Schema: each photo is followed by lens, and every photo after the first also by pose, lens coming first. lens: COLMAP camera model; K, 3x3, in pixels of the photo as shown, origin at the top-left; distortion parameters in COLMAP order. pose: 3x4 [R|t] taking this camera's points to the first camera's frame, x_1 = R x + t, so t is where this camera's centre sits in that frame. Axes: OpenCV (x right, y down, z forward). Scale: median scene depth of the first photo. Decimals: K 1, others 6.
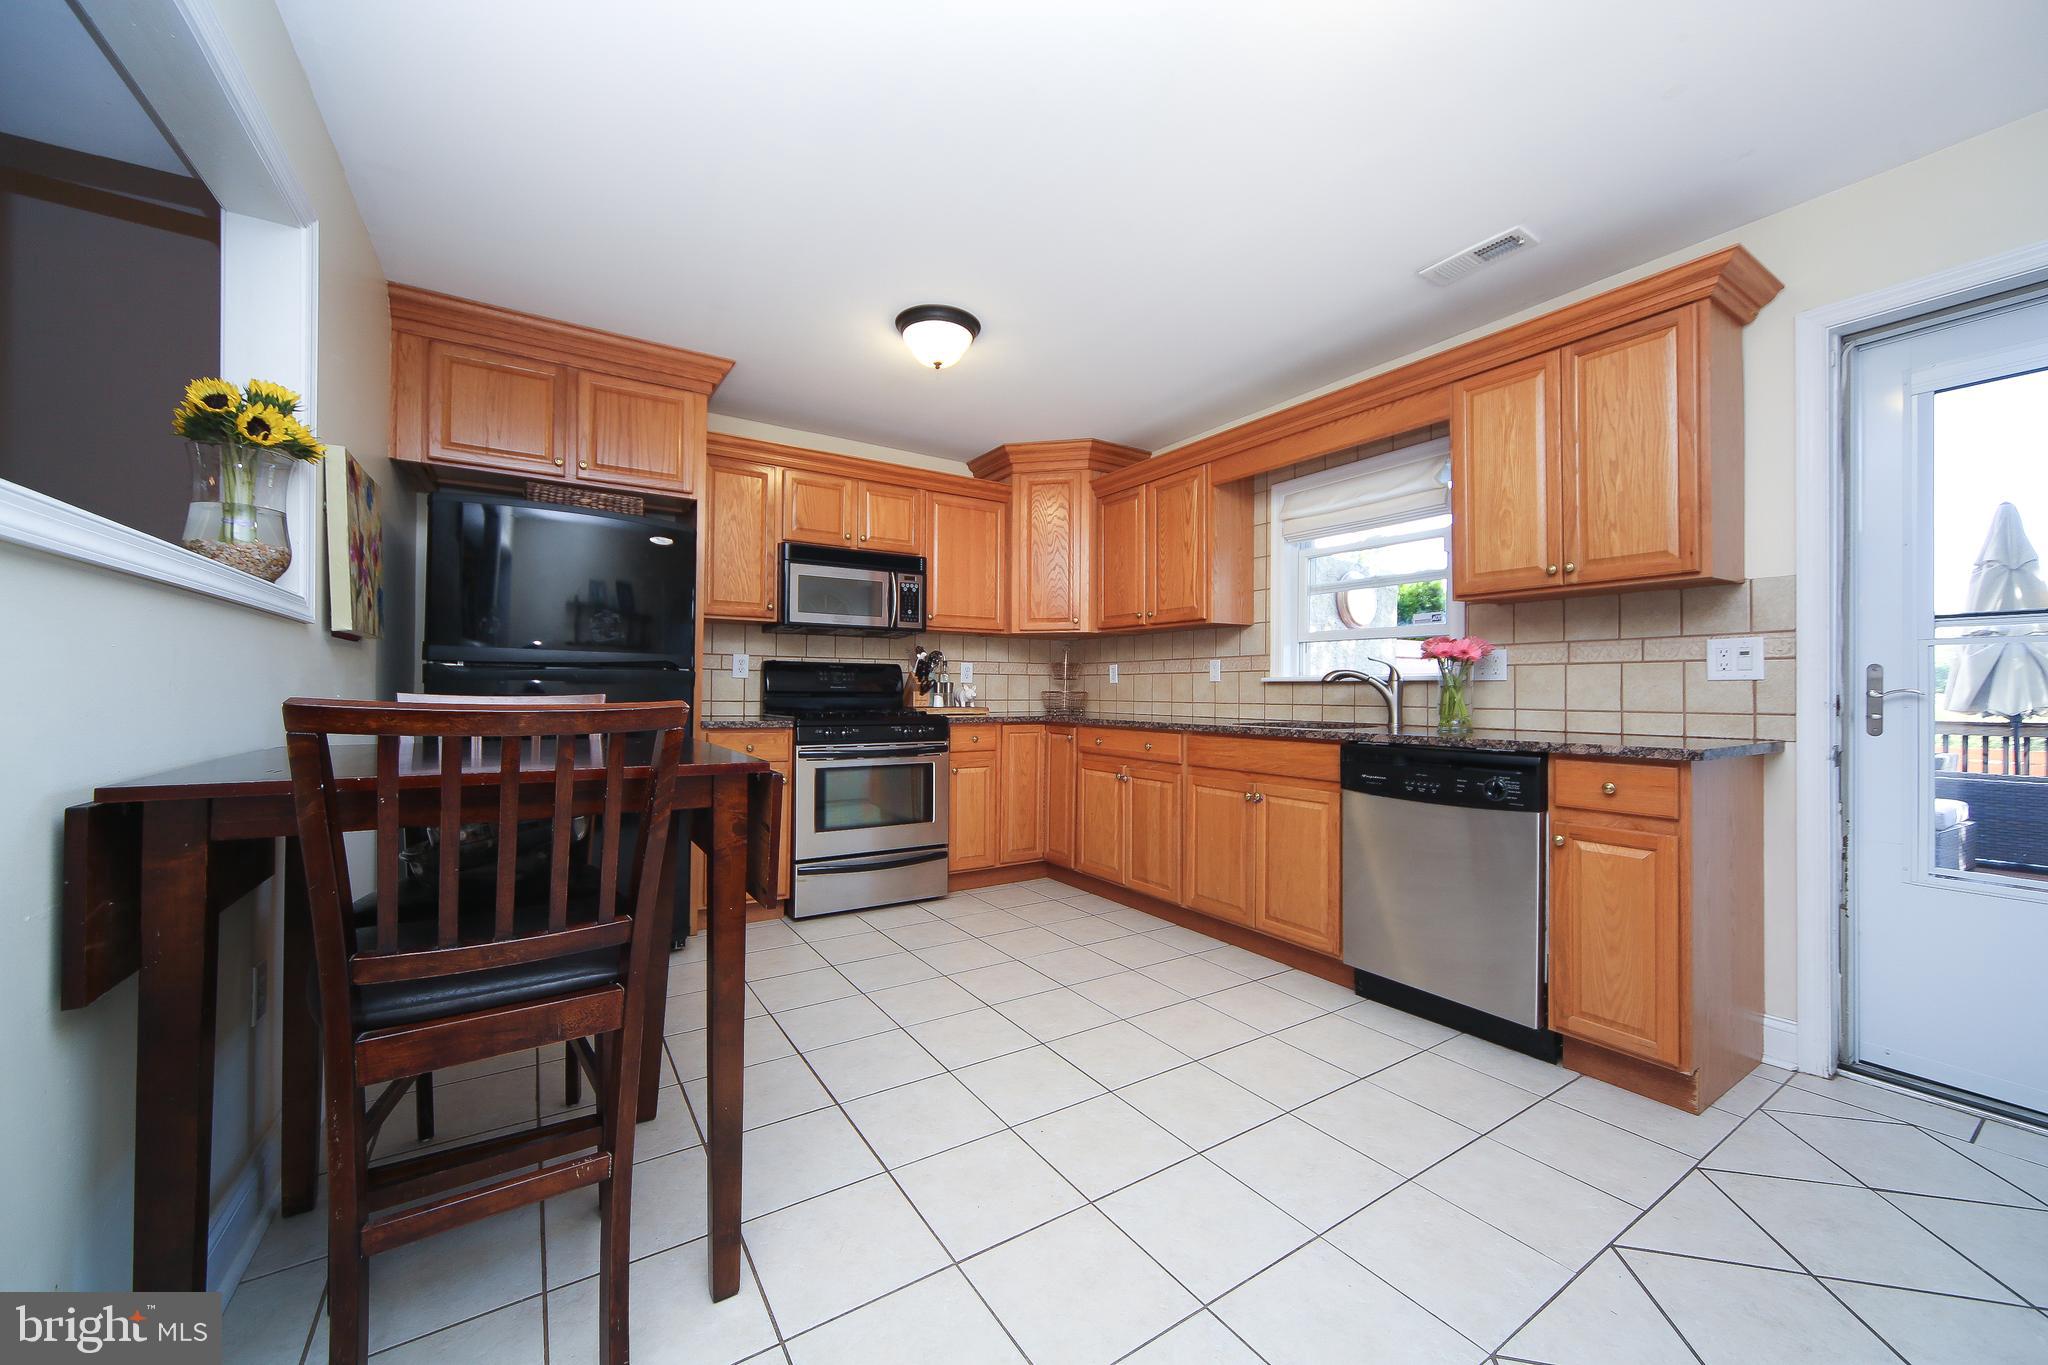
lens RADIAL K [[786.3, 0, 1034.2], [0, 786.3, 686.2], [0, 0, 1]] dist [0.001022, 0.000288]
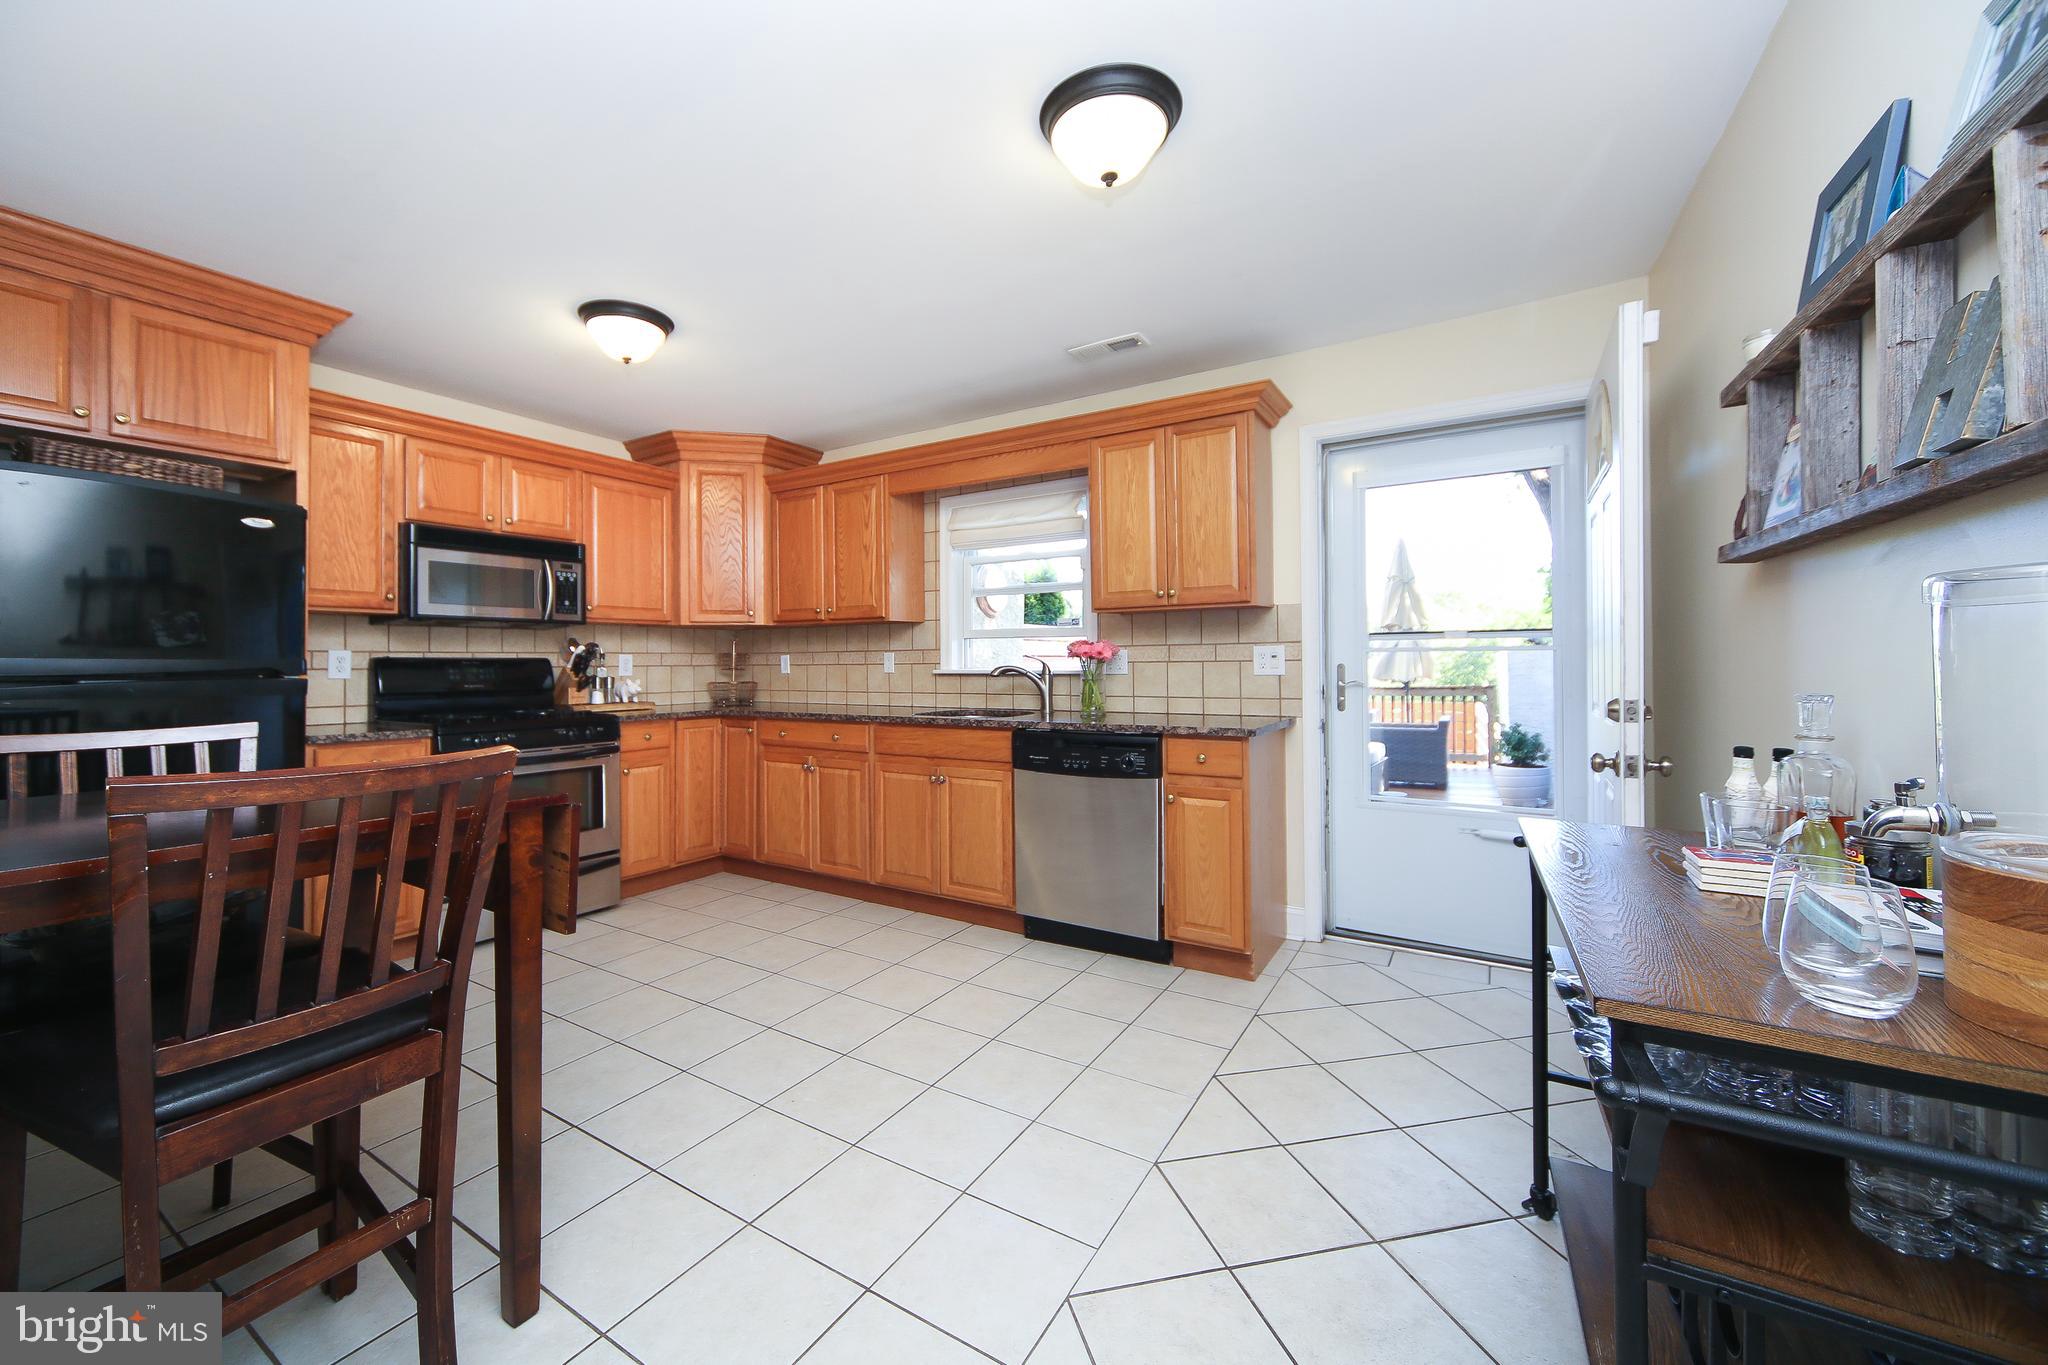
lens RADIAL K [[771.3, 0, 1016.0], [0, 771.3, 668.8], [0, 0, 1]] dist [-0.000257, 0.000198]
pose [[0.910922, -0.013020, 0.412373, -0.076491], [0.011548, 0.999915, 0.006061, -0.024299], [-0.412417, -0.000759, 0.910995, -0.062871]]
